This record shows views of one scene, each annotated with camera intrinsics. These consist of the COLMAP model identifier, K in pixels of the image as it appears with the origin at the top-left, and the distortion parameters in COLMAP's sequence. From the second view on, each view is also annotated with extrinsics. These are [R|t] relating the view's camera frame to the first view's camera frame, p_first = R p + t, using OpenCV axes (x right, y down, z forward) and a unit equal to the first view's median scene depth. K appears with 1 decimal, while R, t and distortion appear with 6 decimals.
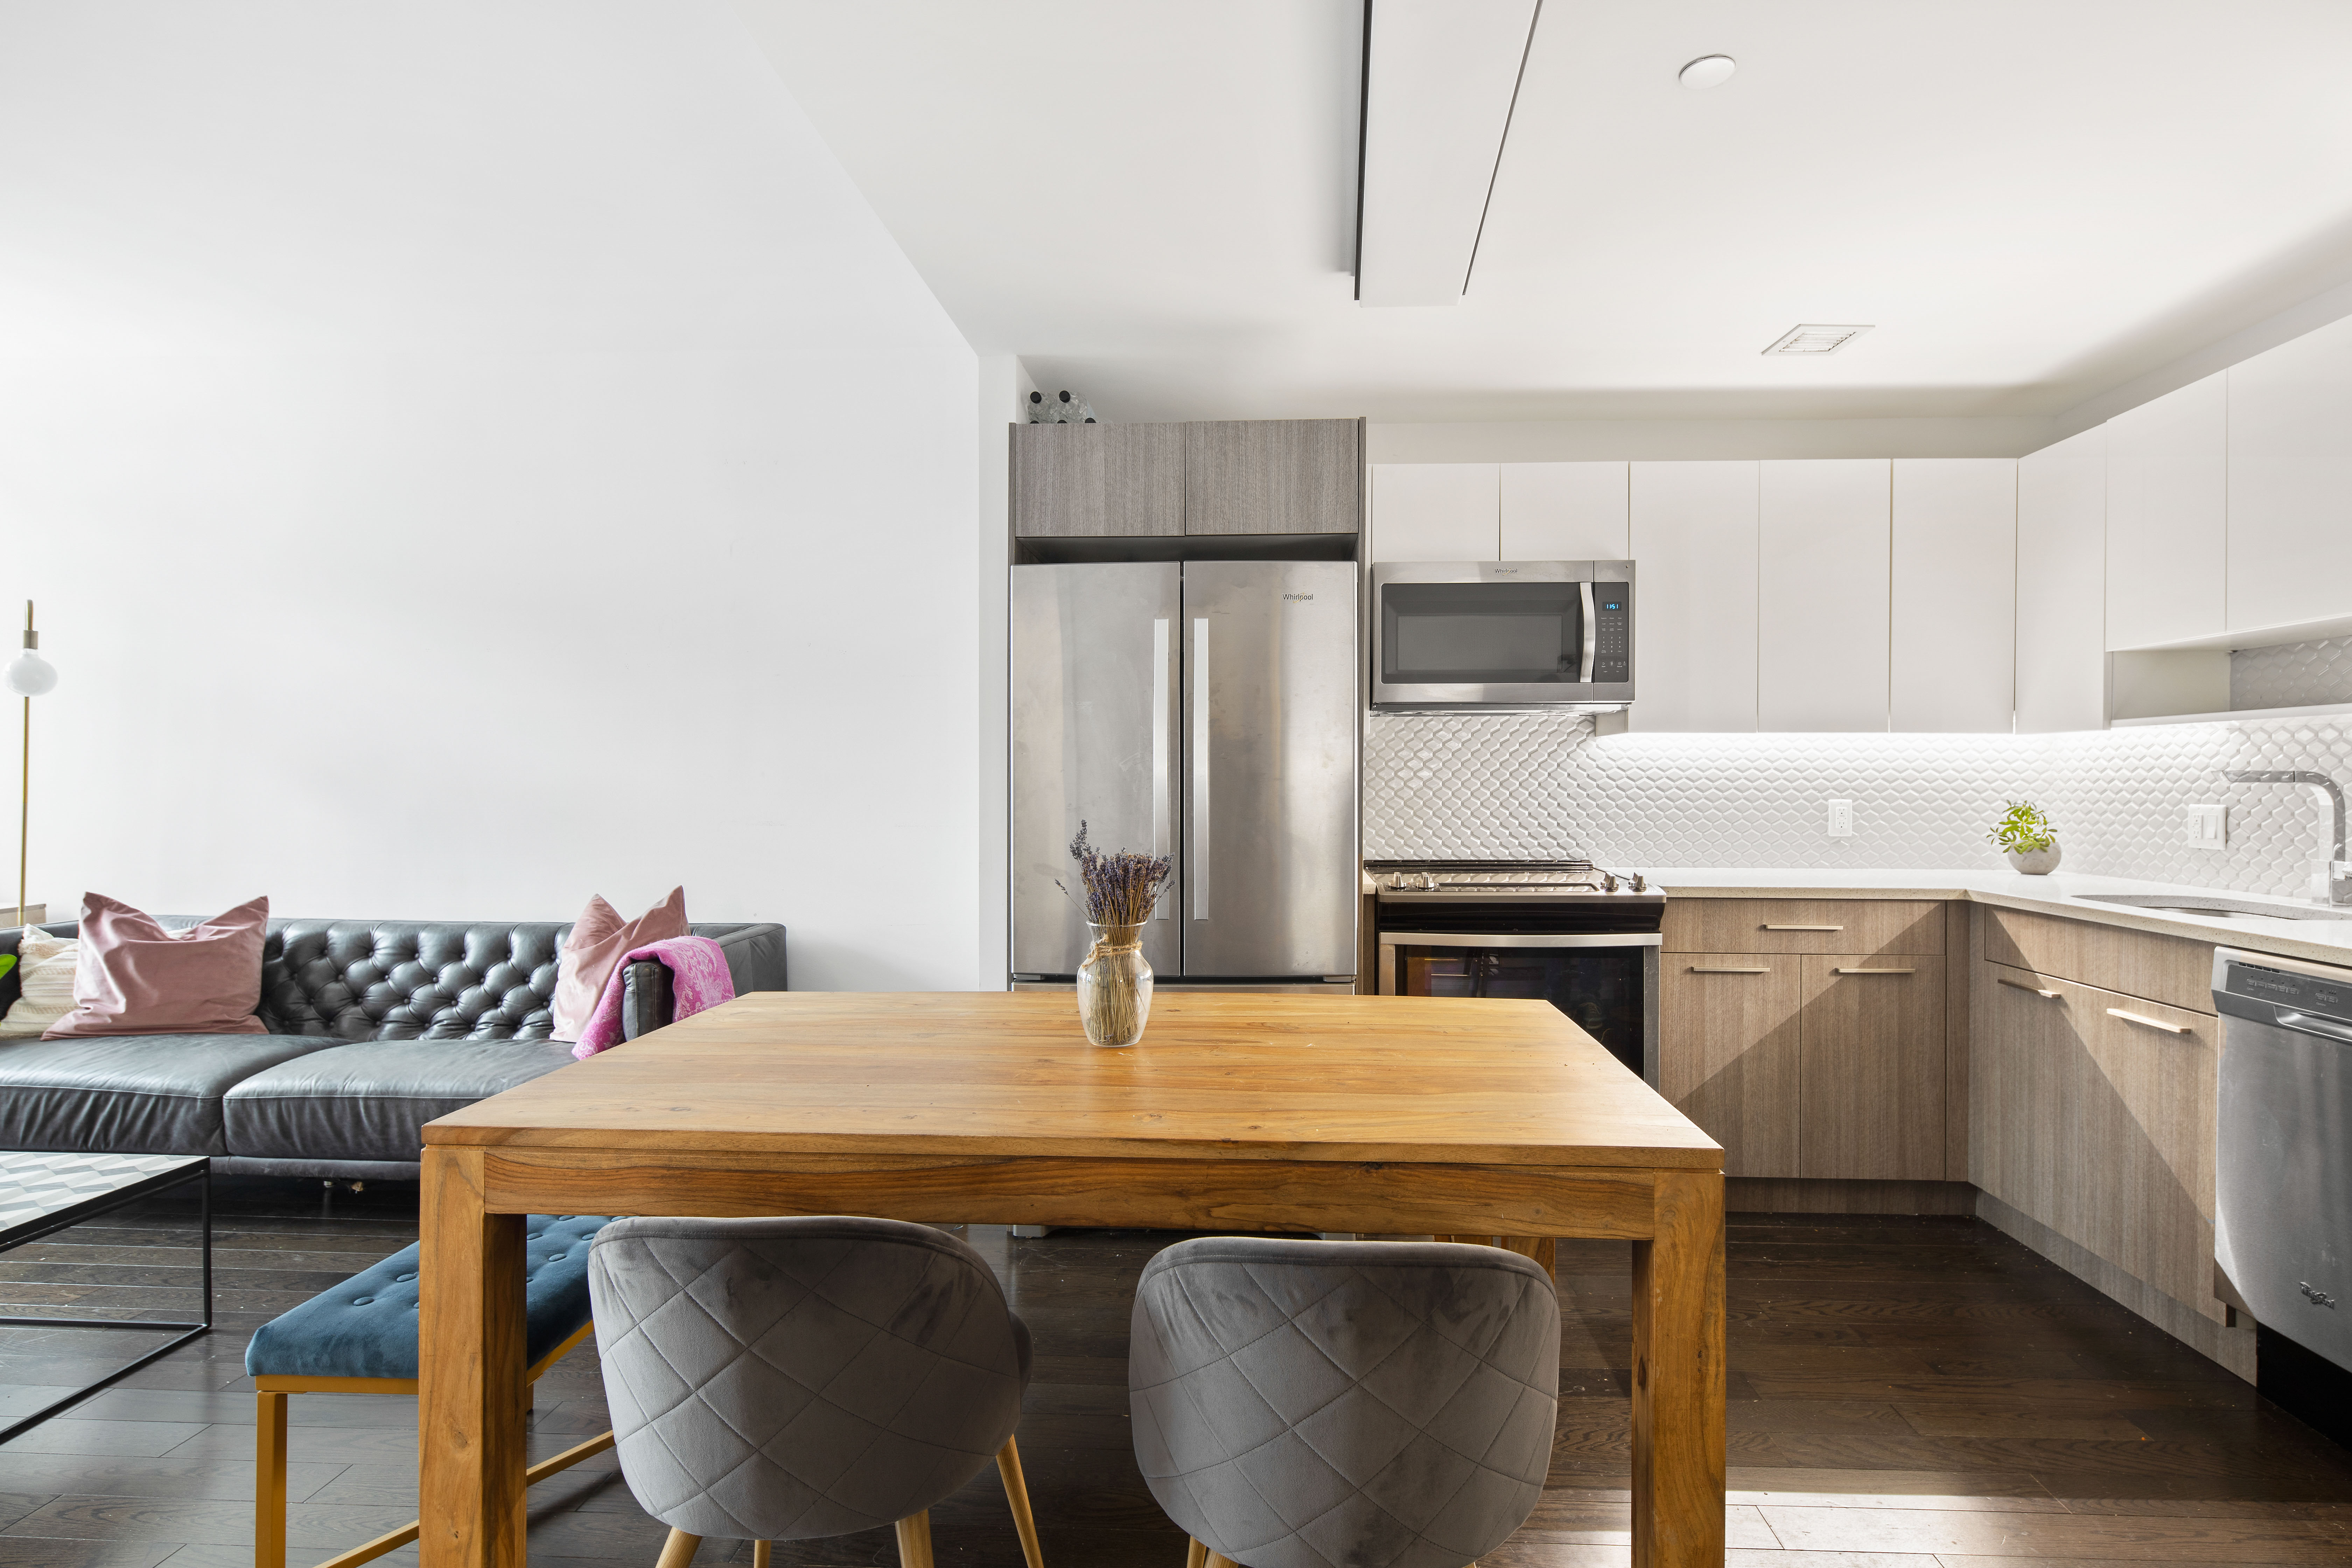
lens RADIAL K [[1132.7, 0, 1229.1], [0, 1132.7, 789.5], [0, 0, 1]] dist [0.000977, -0.001206]
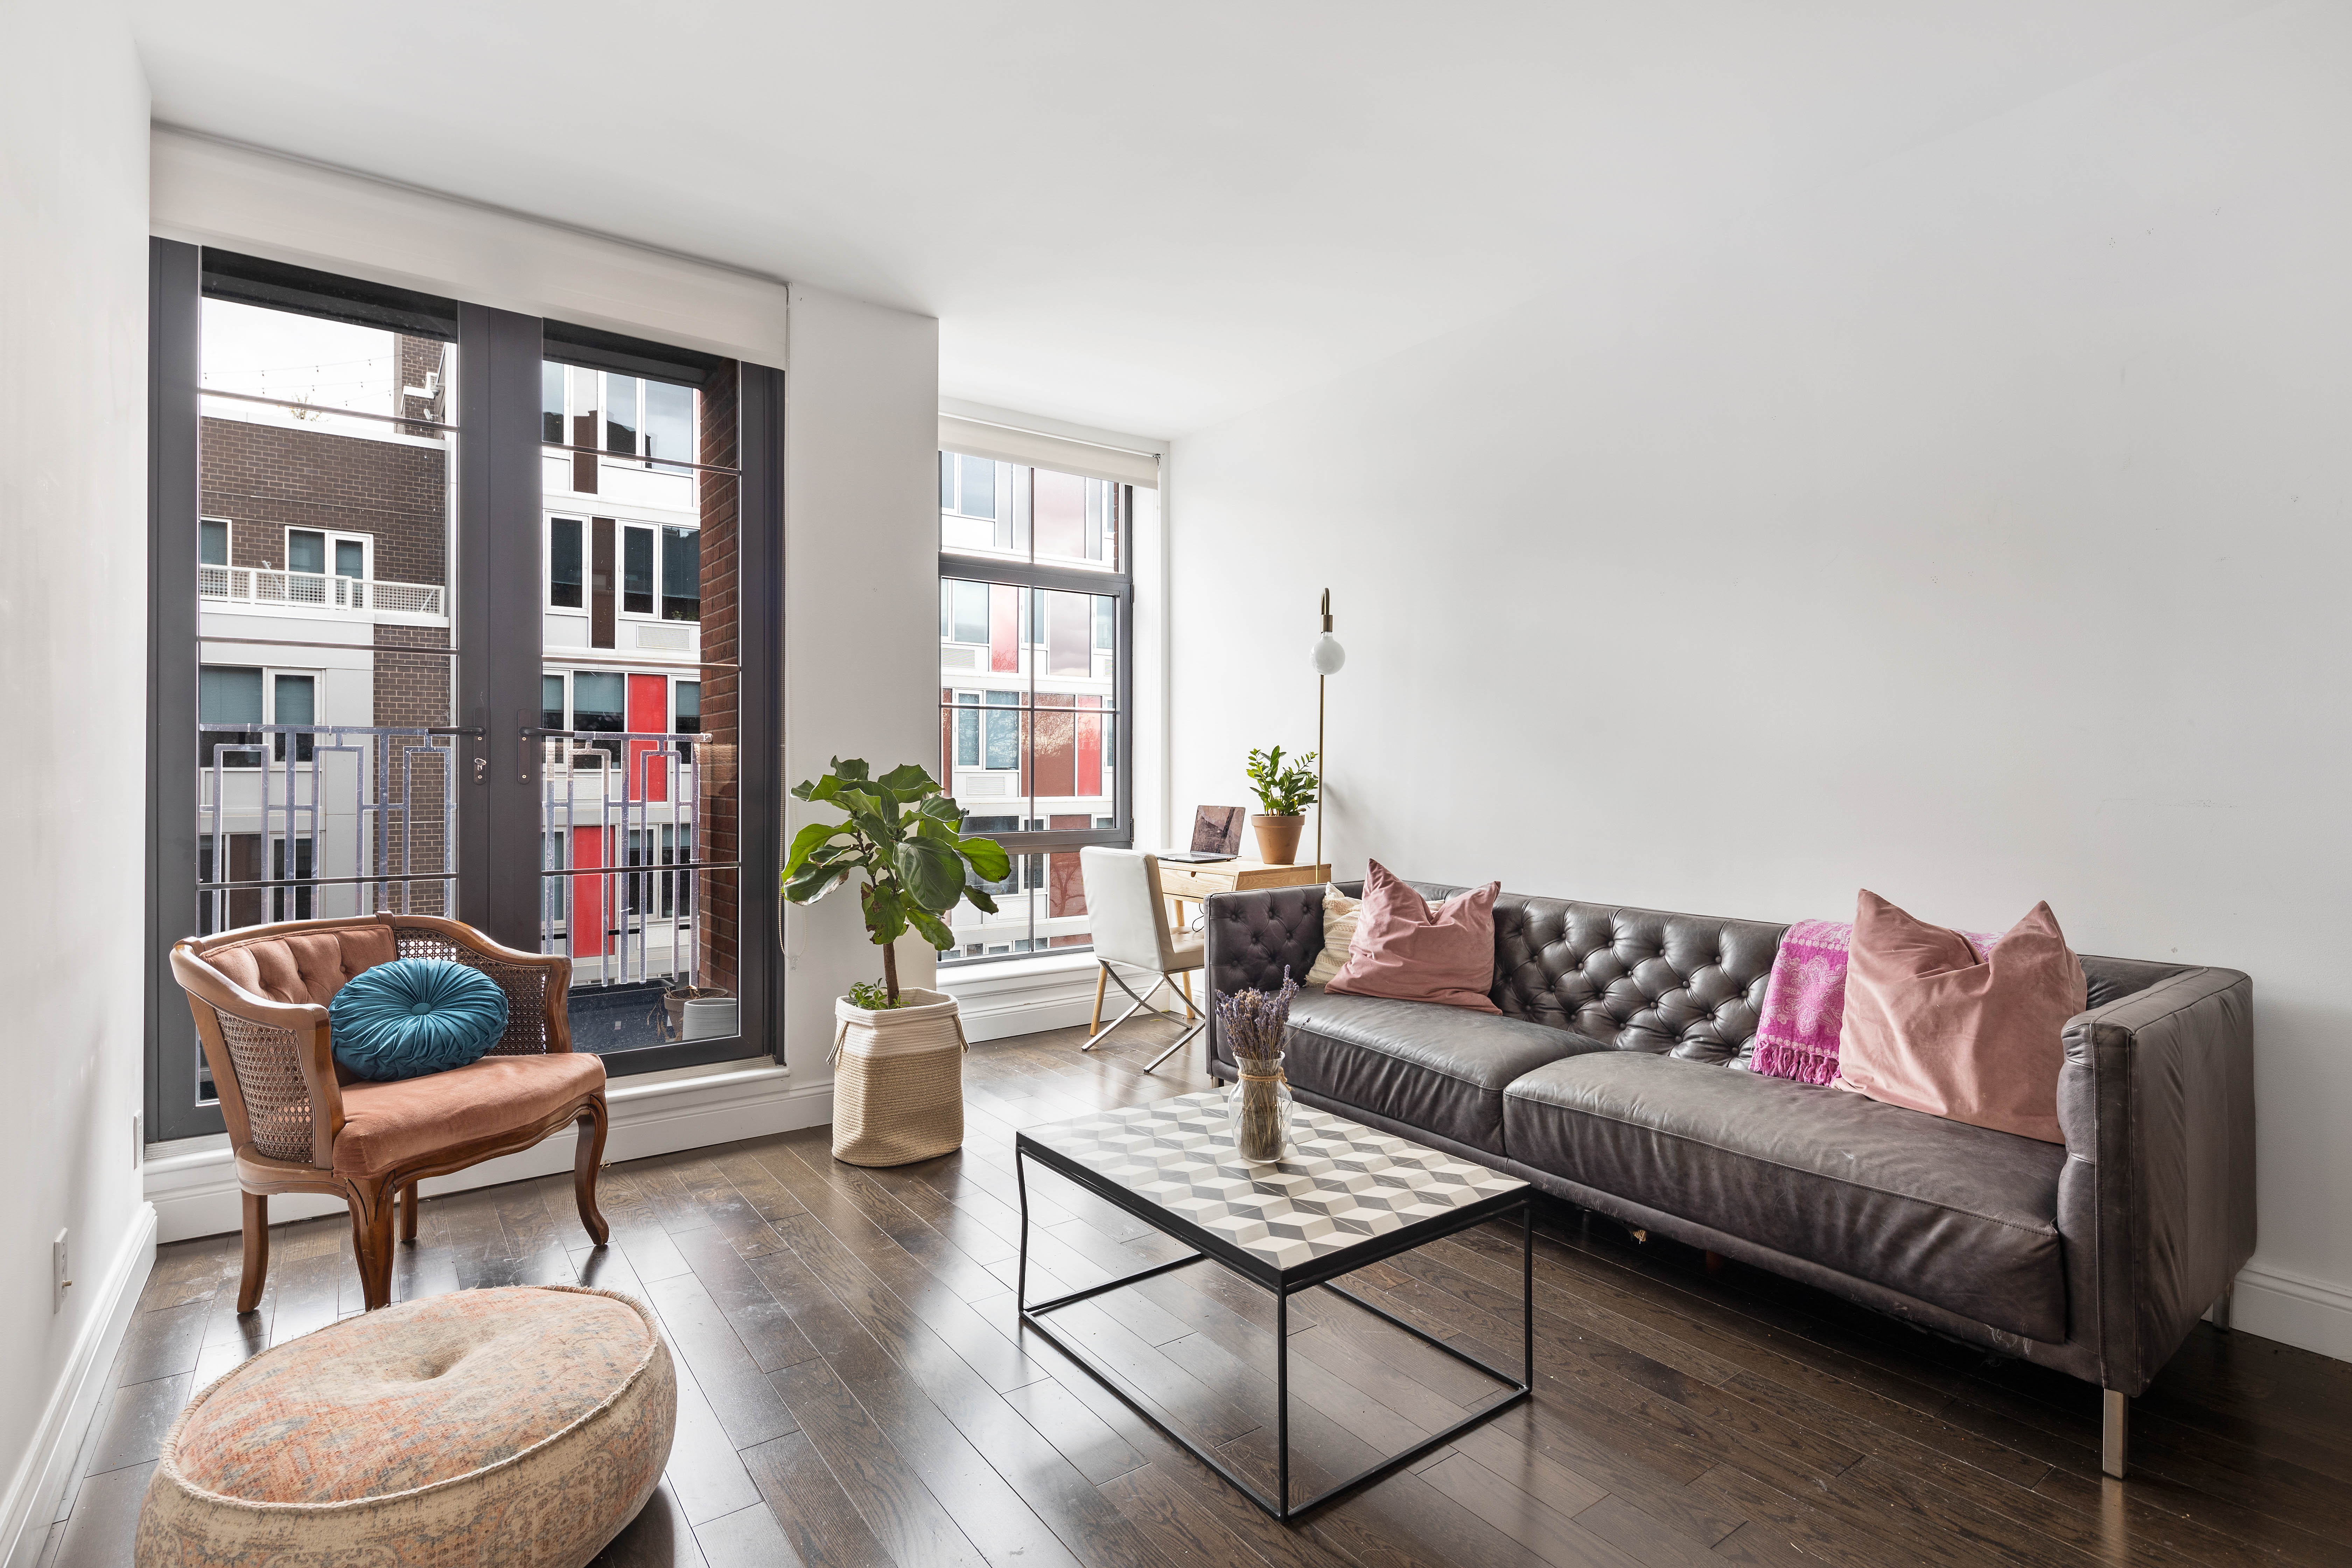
lens RADIAL K [[1131.2, 0, 1151.0], [0, 1131.2, 780.7], [0, 0, 1]] dist [0.002749, -0.000408]
pose [[0.611035, 0.000114, -0.791603, -0.341736], [-0.005294, 0.999978, -0.003942, 0.029961], [0.791586, 0.006599, 0.611023, 0.225227]]
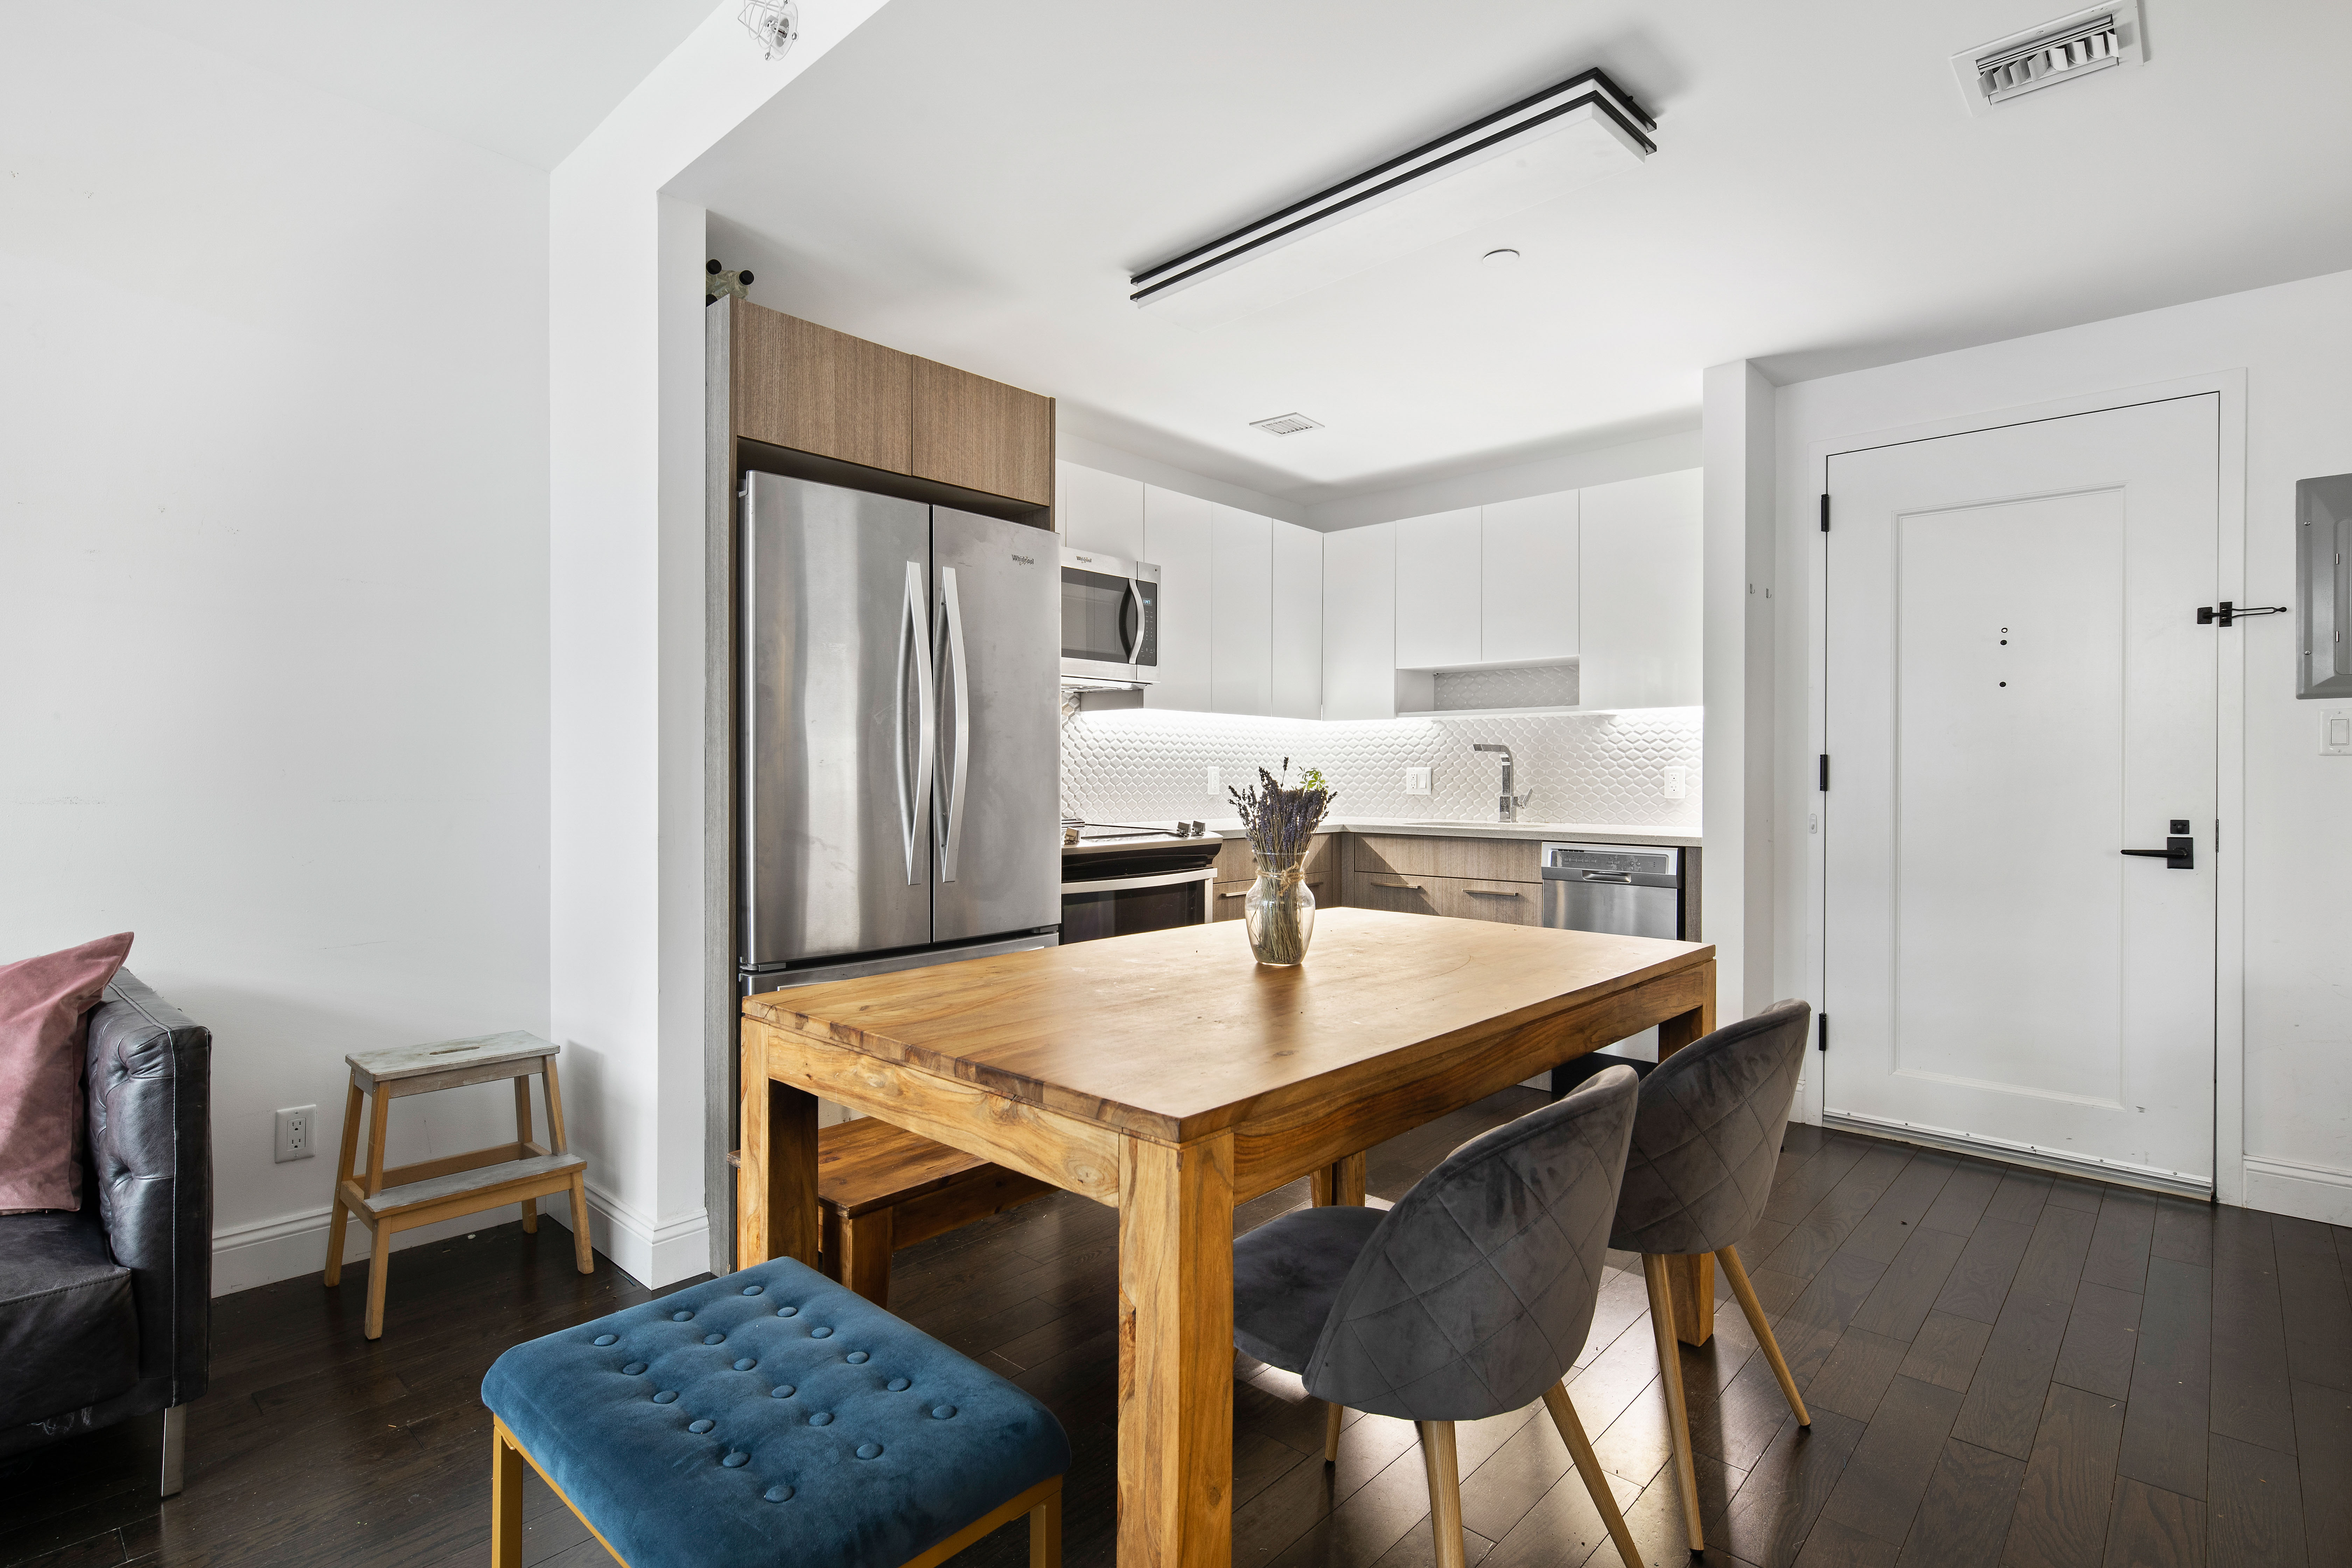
lens RADIAL K [[1131.2, 0, 1151.0], [0, 1131.2, 780.7], [0, 0, 1]] dist [0.002749, -0.000408]
pose [[0.654584, -0.004161, 0.755978, -0.616003], [0.005168, 0.999986, 0.001029, 0.028693], [-0.755971, 0.003233, 0.654597, 0.235127]]
